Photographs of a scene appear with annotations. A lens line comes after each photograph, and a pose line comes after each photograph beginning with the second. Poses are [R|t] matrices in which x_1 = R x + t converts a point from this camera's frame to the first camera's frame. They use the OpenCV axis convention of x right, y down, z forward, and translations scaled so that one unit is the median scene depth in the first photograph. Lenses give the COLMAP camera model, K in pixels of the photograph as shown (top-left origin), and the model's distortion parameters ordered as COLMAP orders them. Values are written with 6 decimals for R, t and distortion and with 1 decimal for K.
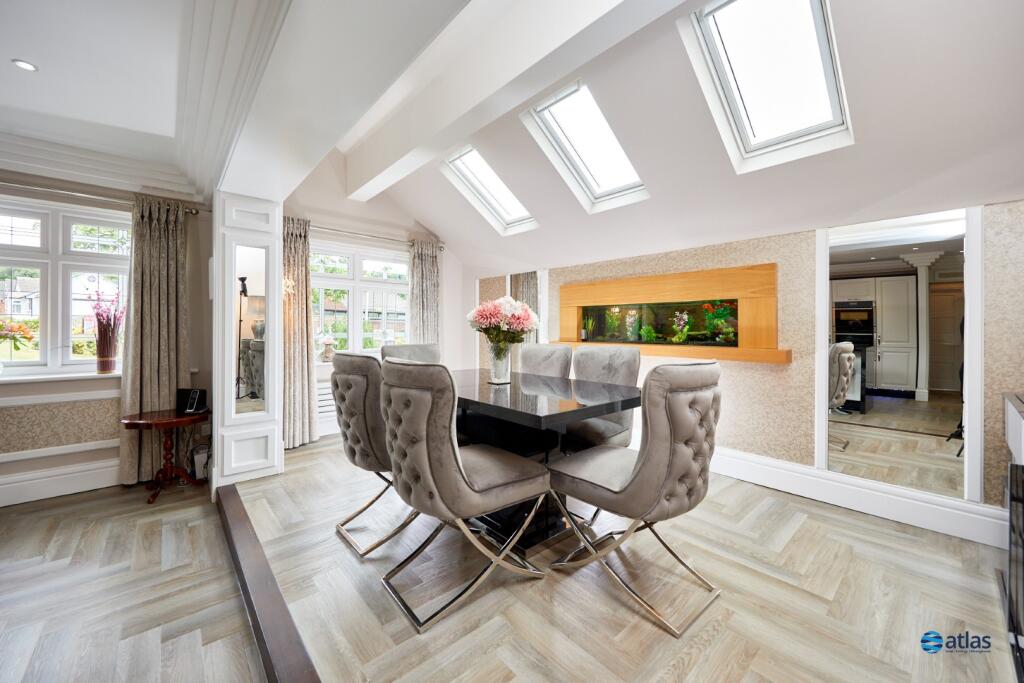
lens RADIAL K [[394.7, 0, 504.1], [0, 394.7, 327.3], [0, 0, 1]] dist [0.002550, 0.000035]
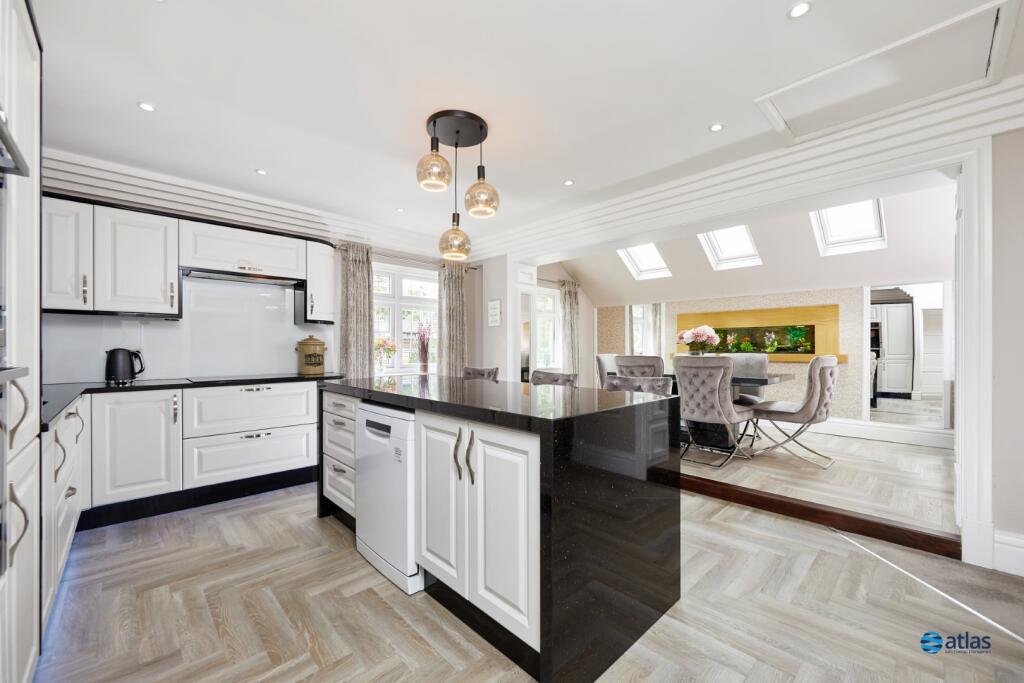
lens RADIAL K [[405.9, 0, 510.4], [0, 405.9, 345.7], [0, 0, 1]] dist [-0.000652, -0.000108]
pose [[0.999460, -0.004016, 0.032625, -0.702544], [0.004070, 0.999990, -0.001598, 0.011565], [-0.032618, 0.001729, 0.999466, -0.633206]]
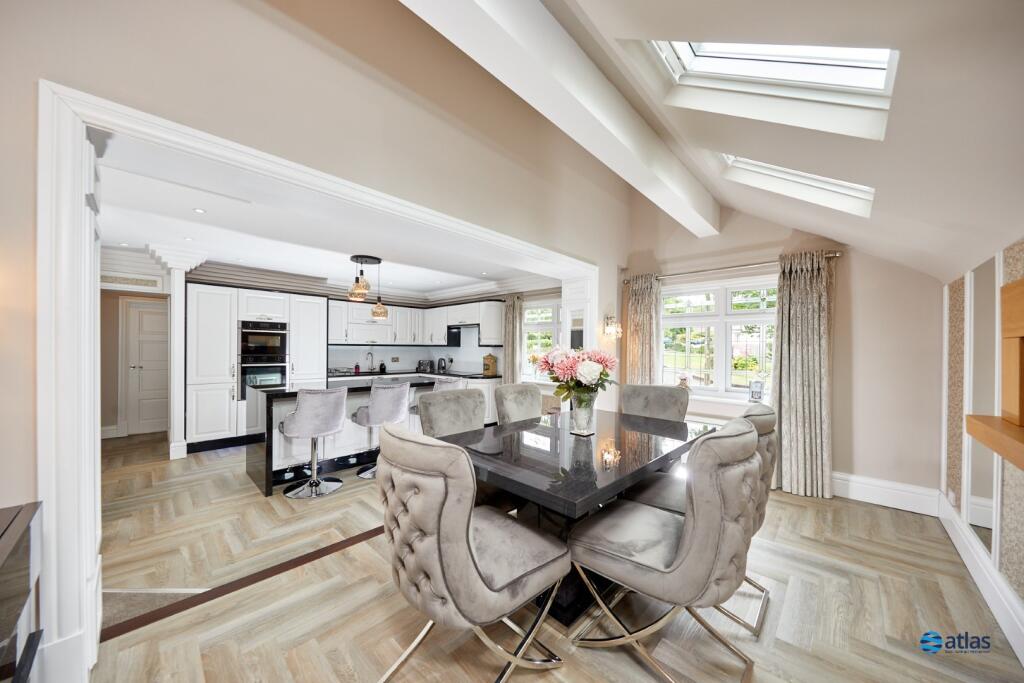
lens RADIAL K [[354.6, 0, 511.9], [0, 354.6, 347.7], [0, 0, 1]] dist [-0.008007, -0.000043]
pose [[0.083359, -0.003477, -0.996514, 0.656656], [-0.007576, 0.999963, -0.004123, -0.049262], [0.996491, 0.007893, 0.083329, 0.595954]]
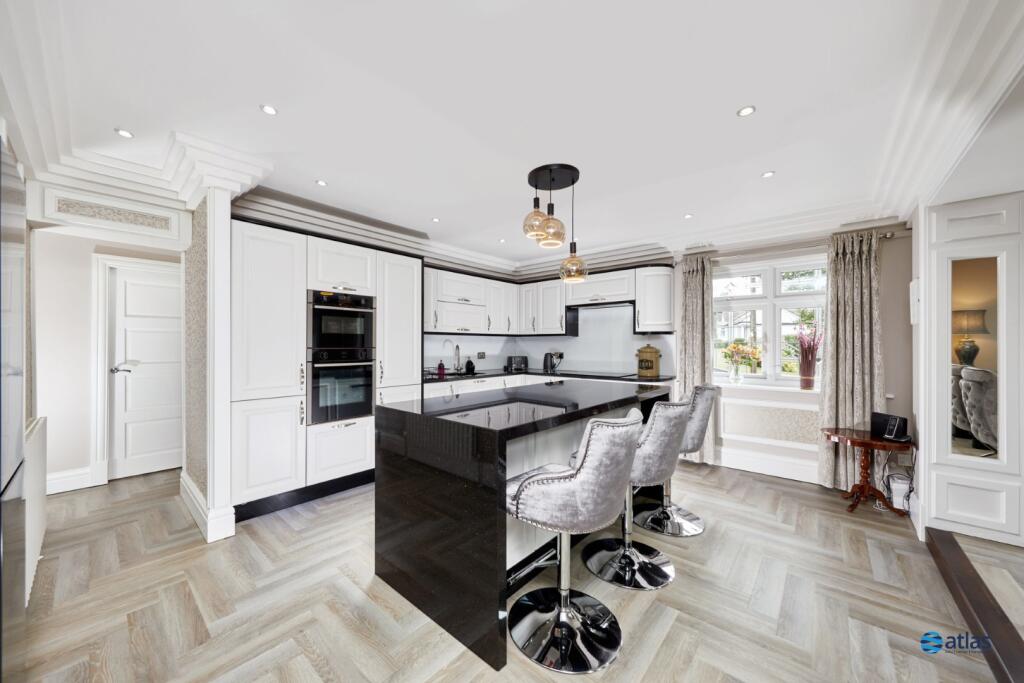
lens RADIAL K [[365.2, 0, 484.1], [0, 365.2, 345.1], [0, 0, 1]] dist [-0.003607, -0.000228]
pose [[0.107461, -0.001264, -0.994209, 0.007970], [0.002346, 0.999997, -0.001017, -0.021498], [0.994207, -0.002224, 0.107463, -0.112609]]
